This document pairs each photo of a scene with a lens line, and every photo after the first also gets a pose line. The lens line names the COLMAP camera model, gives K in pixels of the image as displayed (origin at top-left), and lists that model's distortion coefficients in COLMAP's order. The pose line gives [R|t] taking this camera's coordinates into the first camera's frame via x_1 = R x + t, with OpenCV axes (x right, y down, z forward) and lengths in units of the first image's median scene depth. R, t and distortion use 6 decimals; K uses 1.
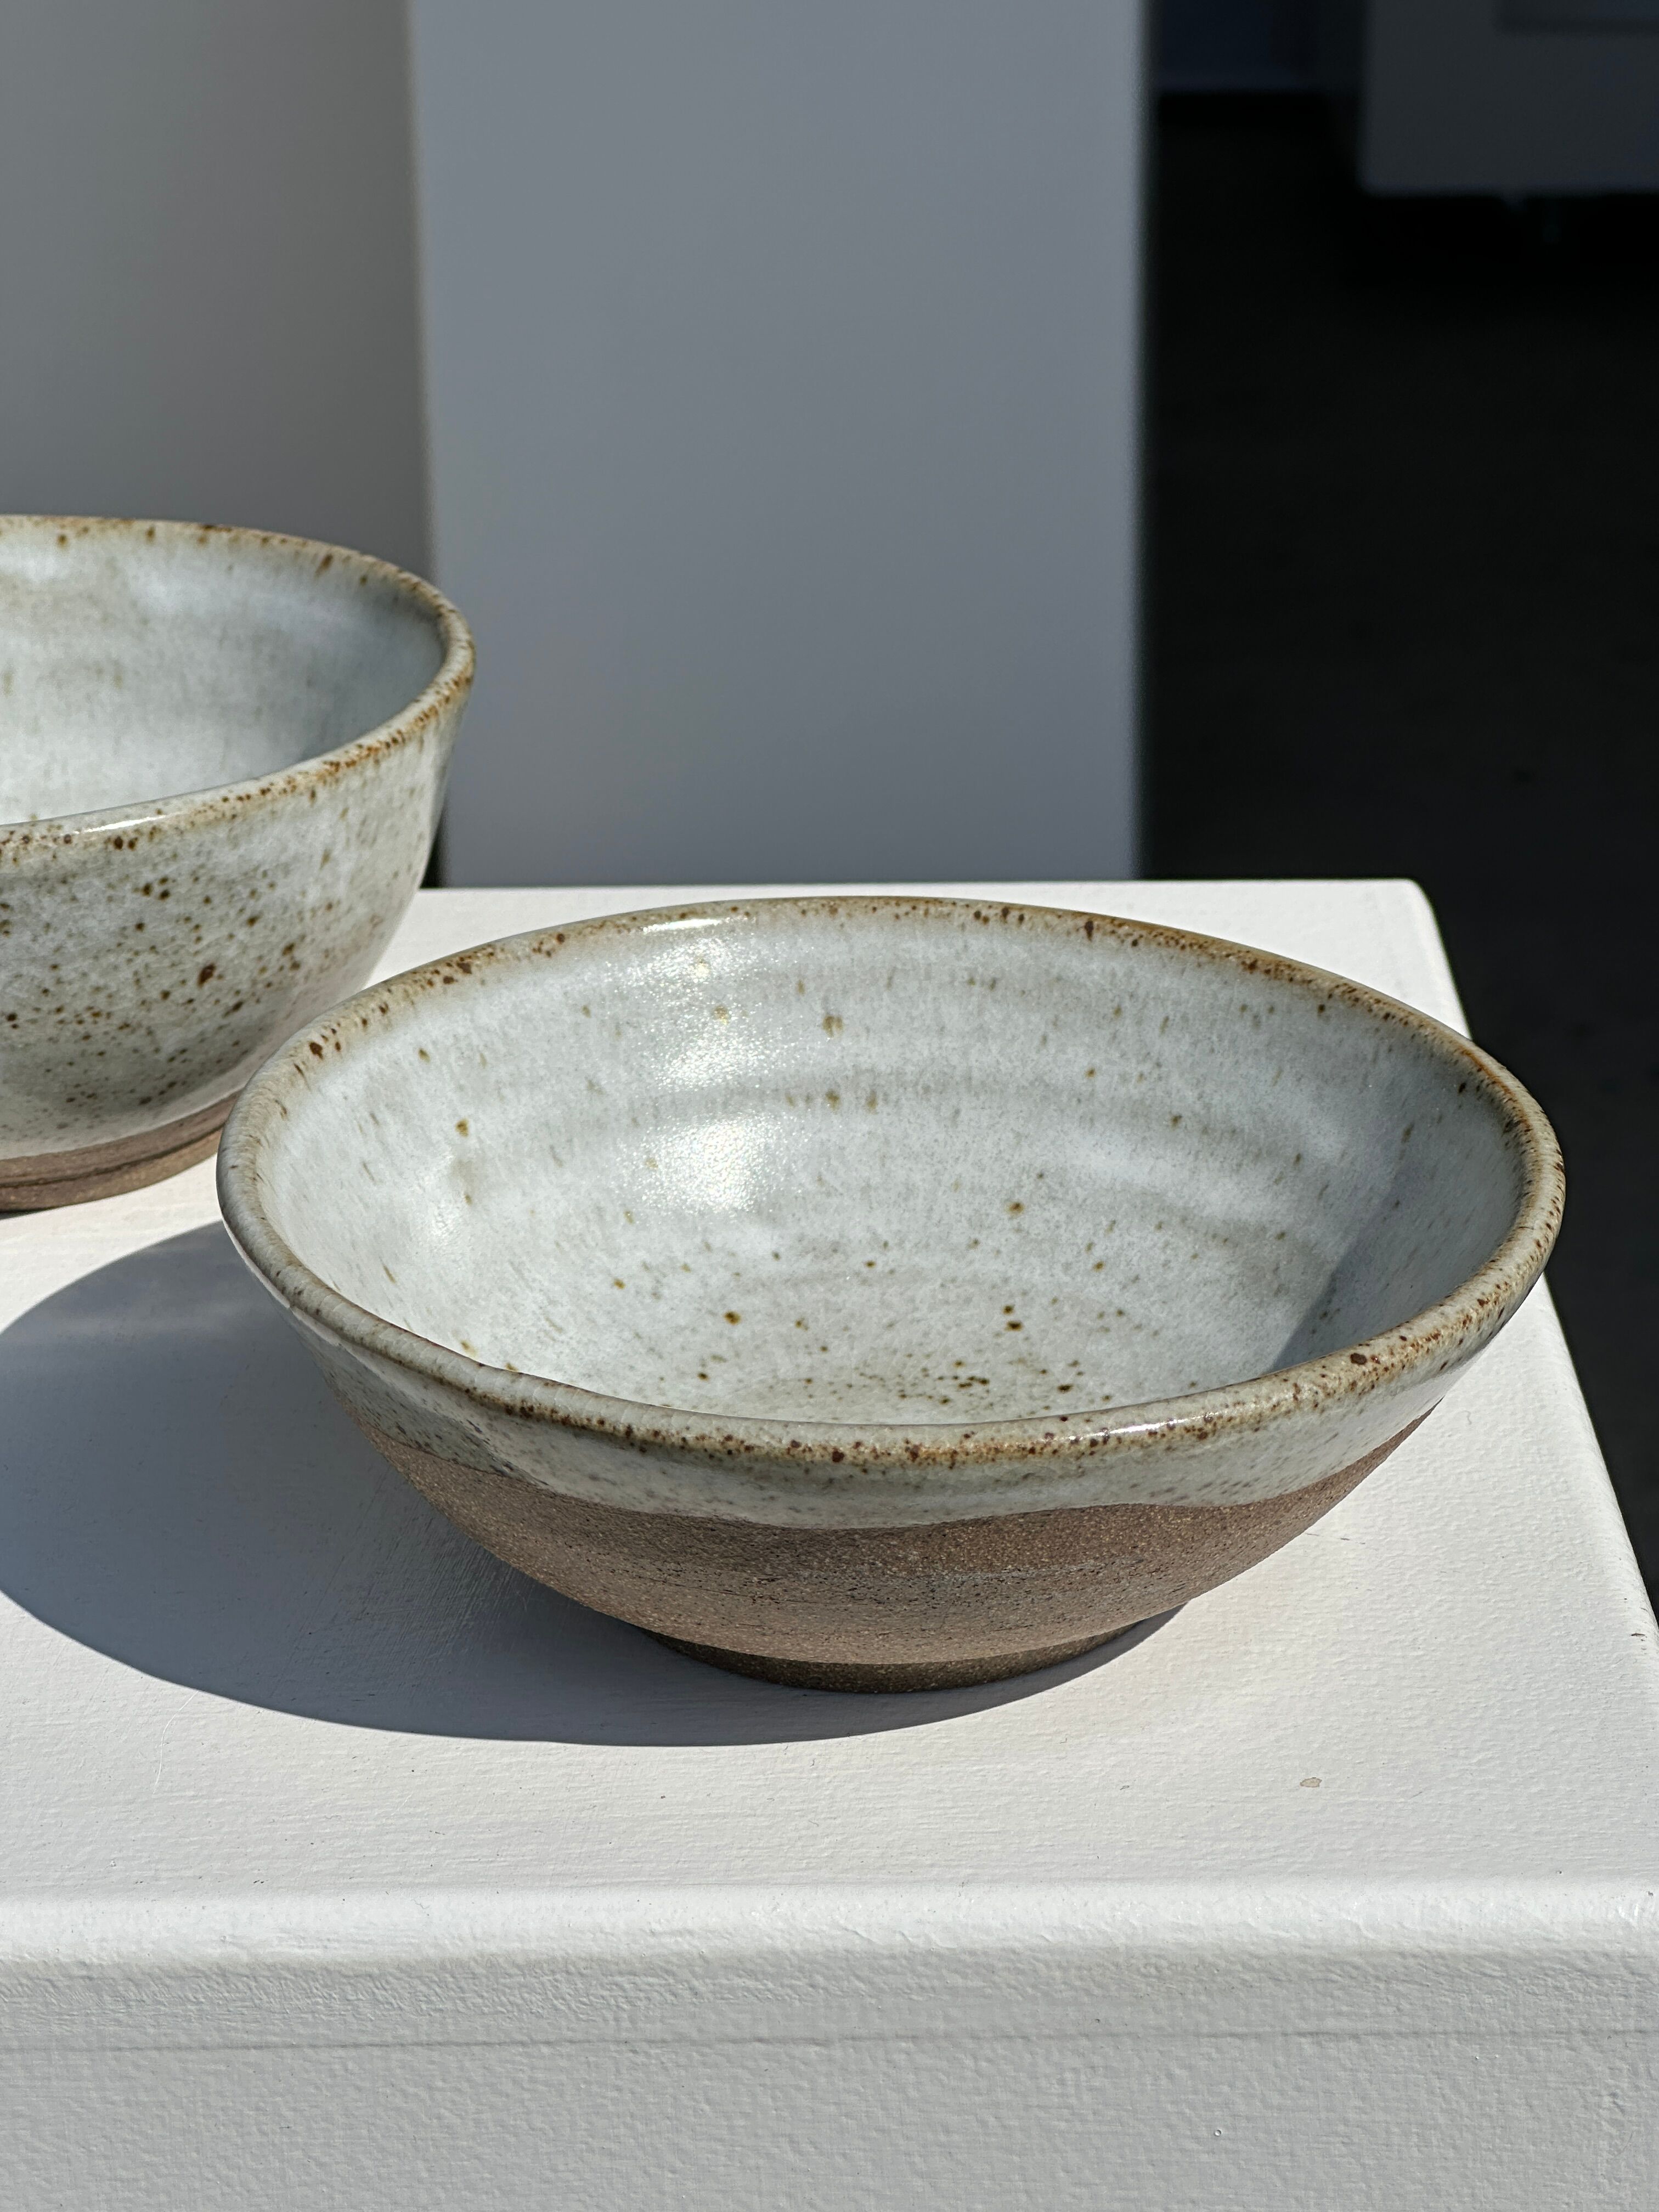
lens RADIAL K [[5017.4, 0, 872.5], [0, 5017.4, 1112.2], [0, 0, 1]] dist [0.140120, 0.000000]
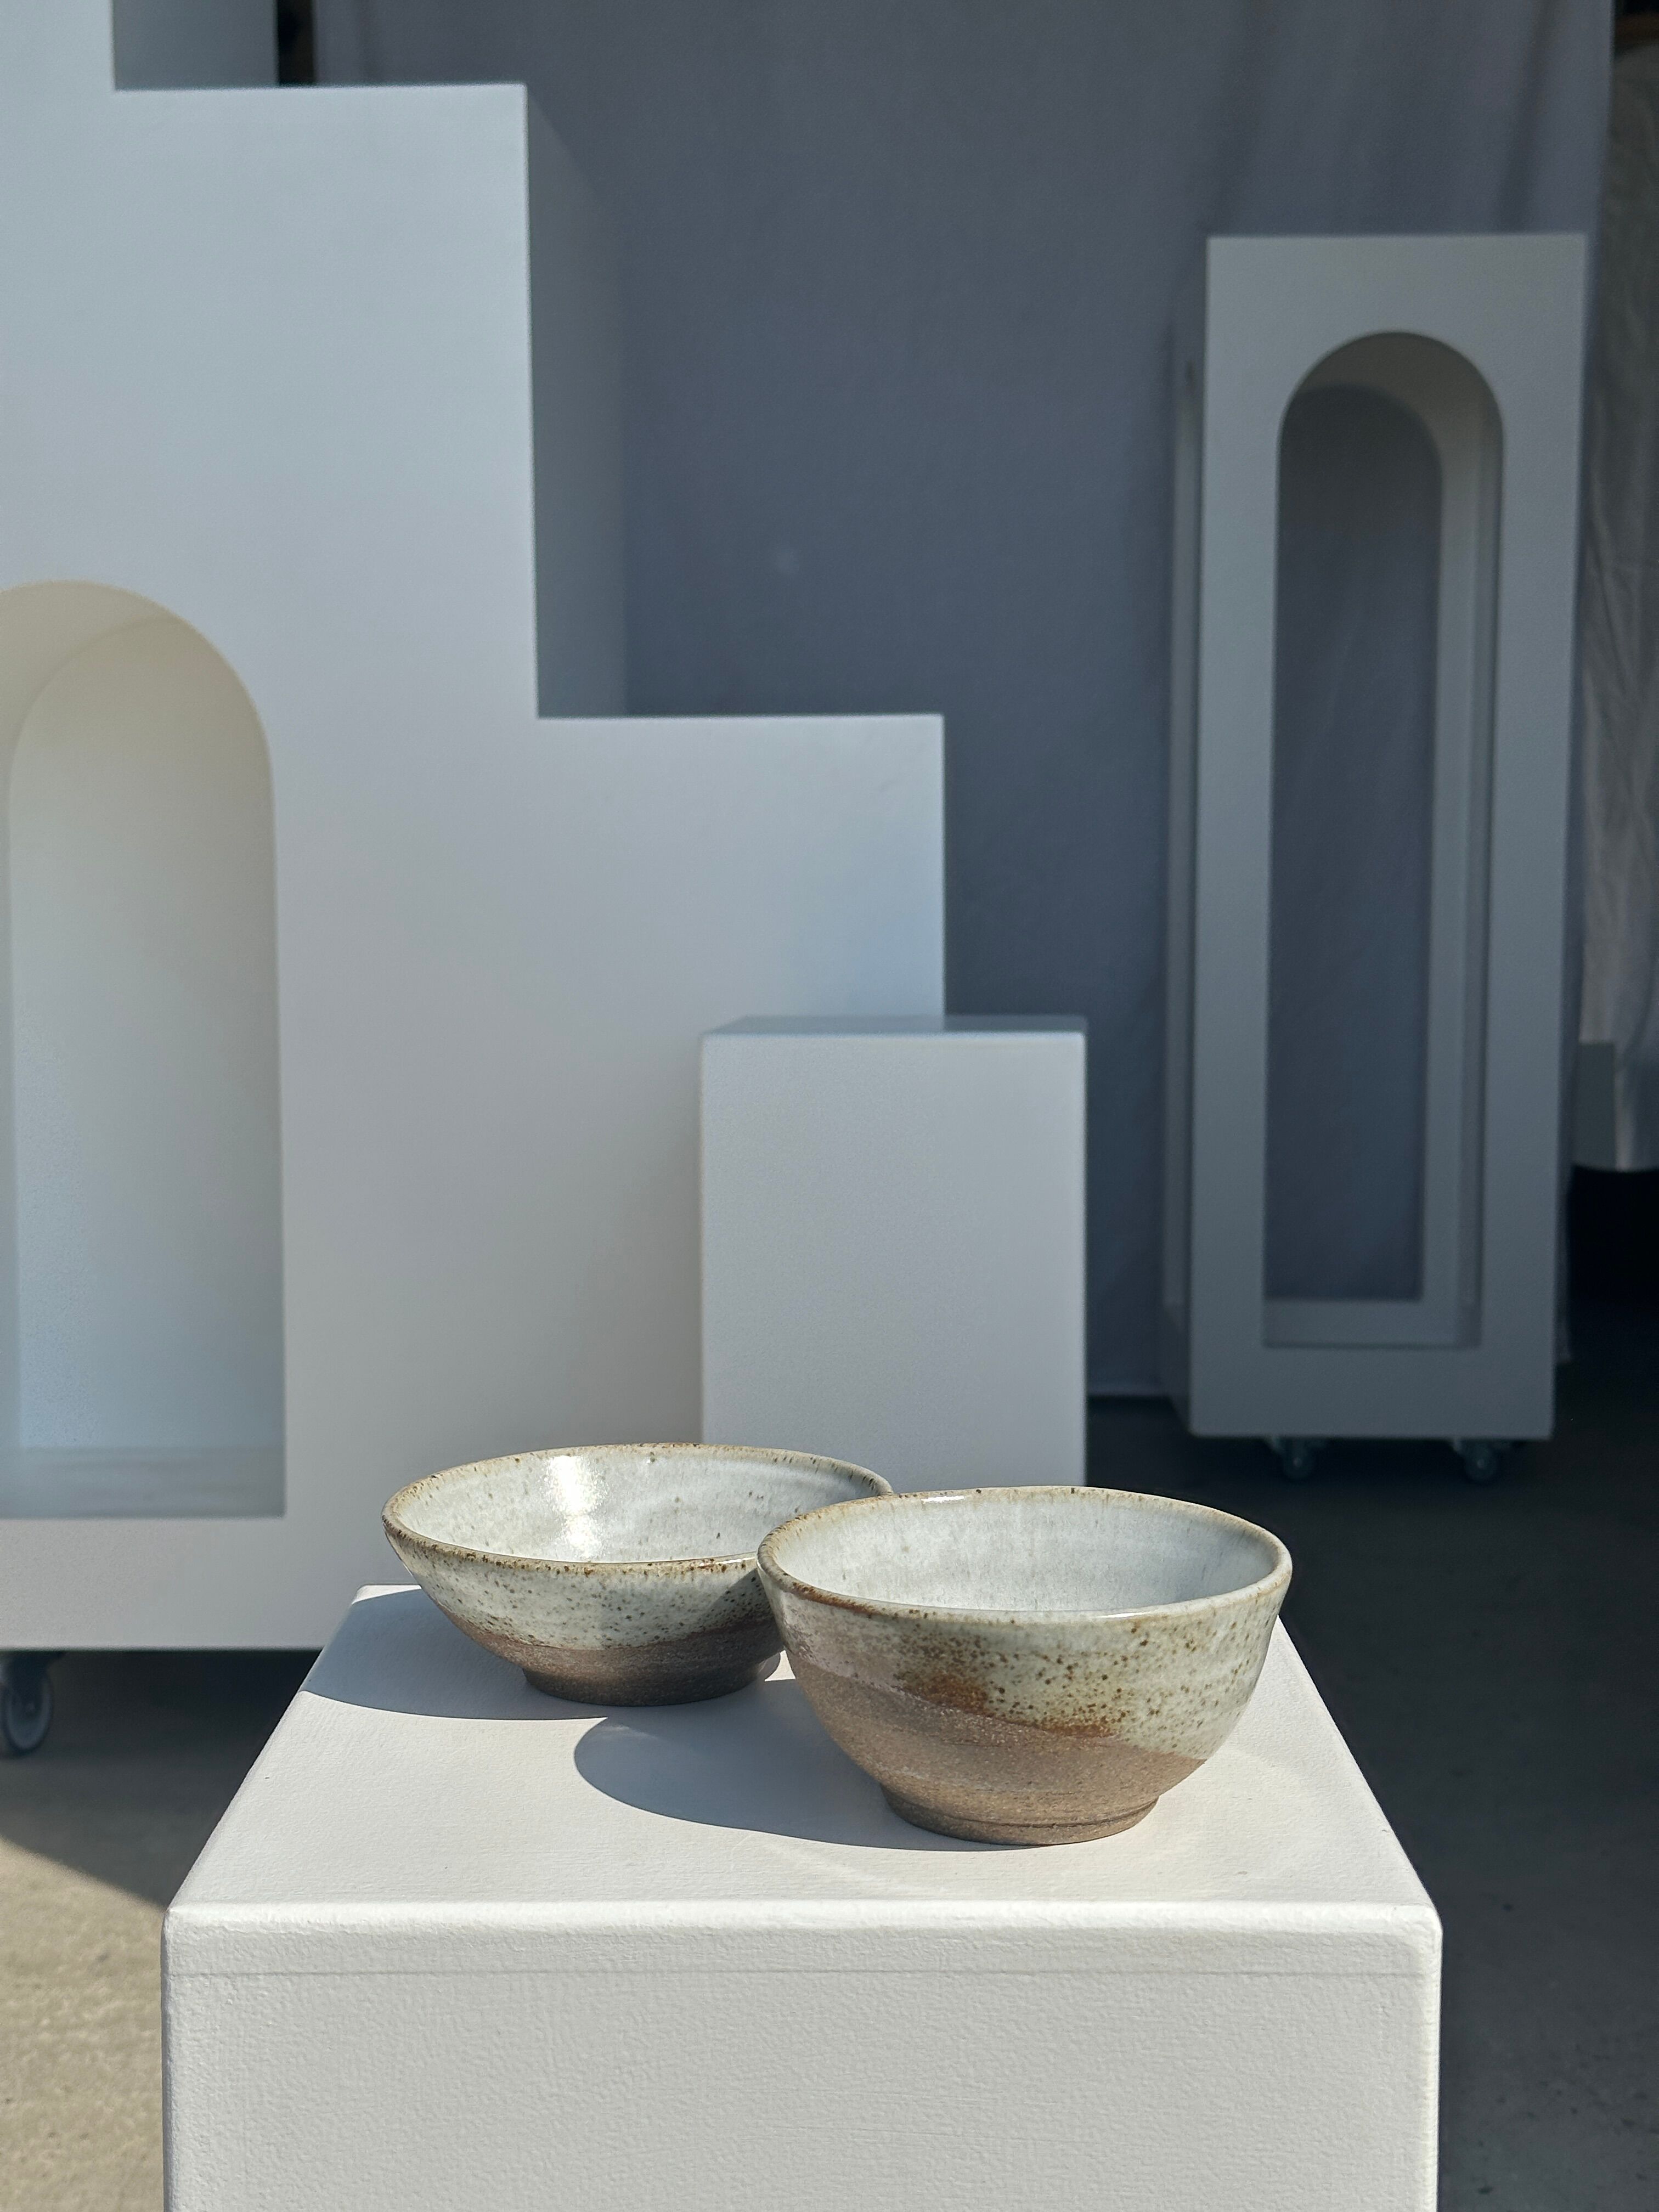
lens RADIAL K [[3061.9, 0, 836.3], [0, 3061.9, 1089.9], [0, 0, 1]] dist [0.097680, 0.000000]
pose [[0.999856, 0.005348, -0.016077, -0.077232], [-0.009976, 0.952772, -0.303522, 0.228200], [0.013694, 0.303639, 0.952689, -0.443294]]
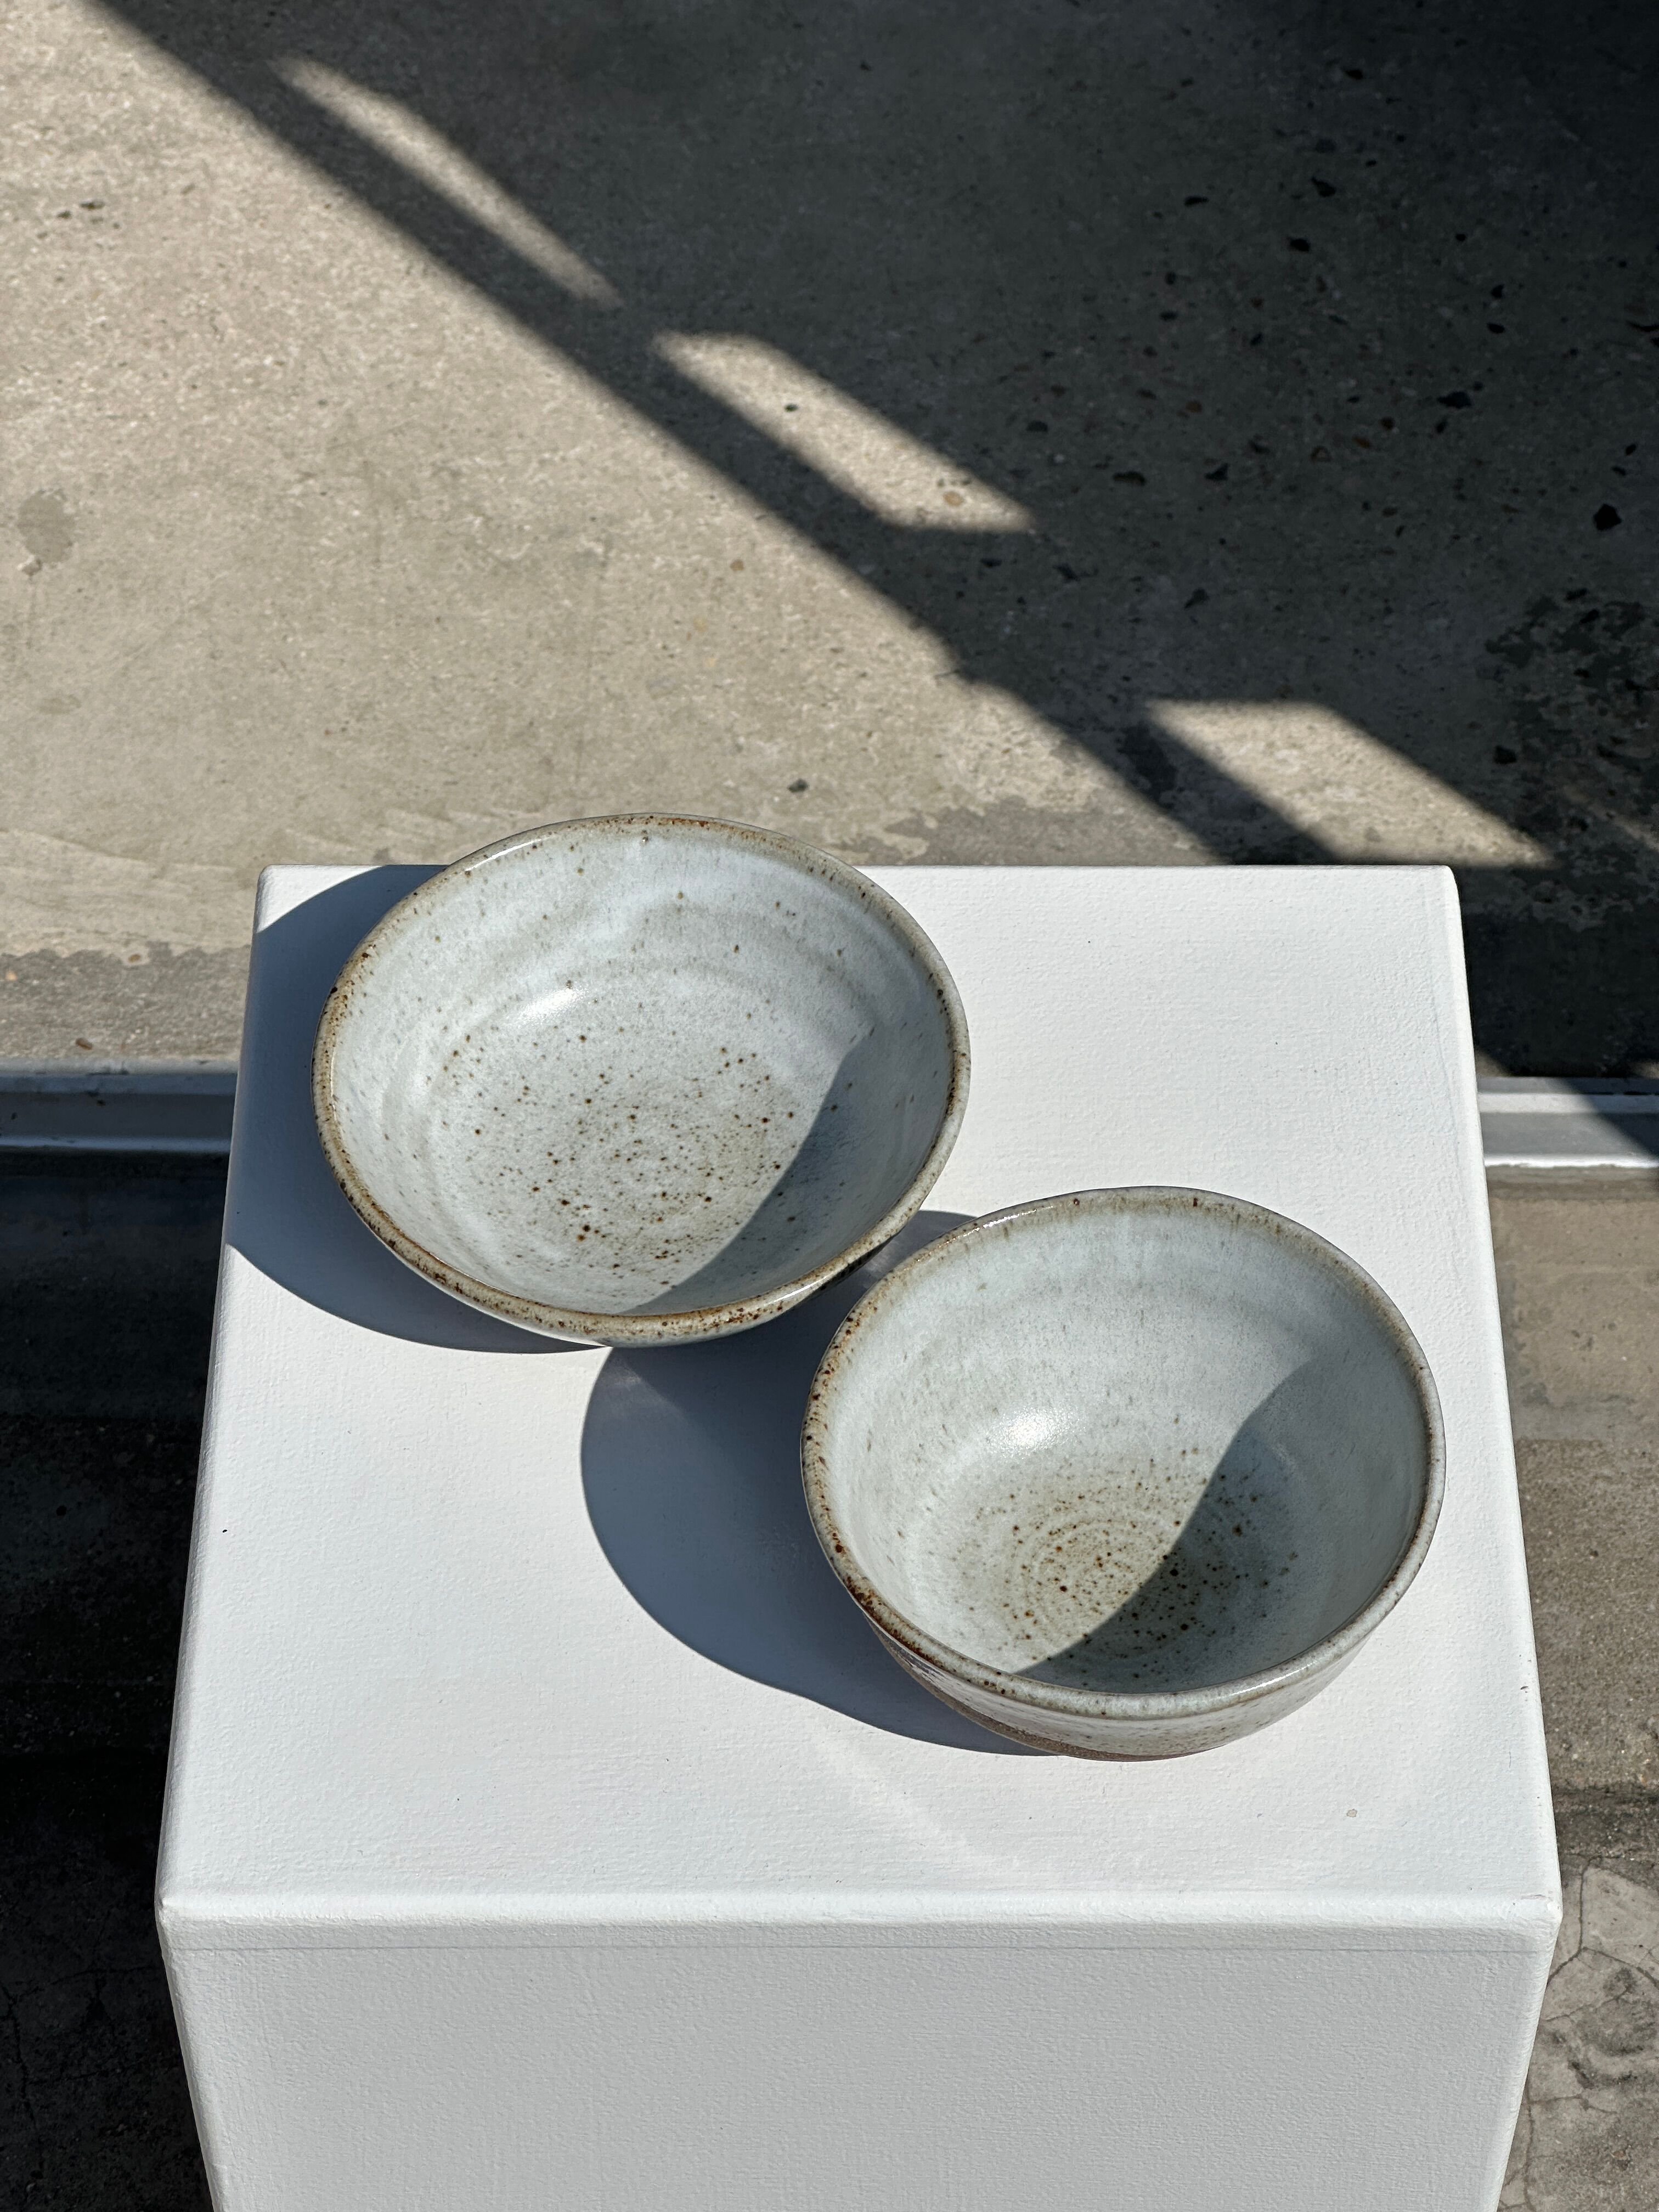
lens RADIAL K [[5017.4, 0, 849.5], [0, 5017.4, 1128.0], [0, 0, 1]] dist [0.140120, 0.000000]
pose [[0.999857, 0.016035, -0.005284, -0.111312], [-0.011706, 0.883958, 0.467420, -1.083765], [0.012166, -0.467292, 0.884019, -0.678199]]
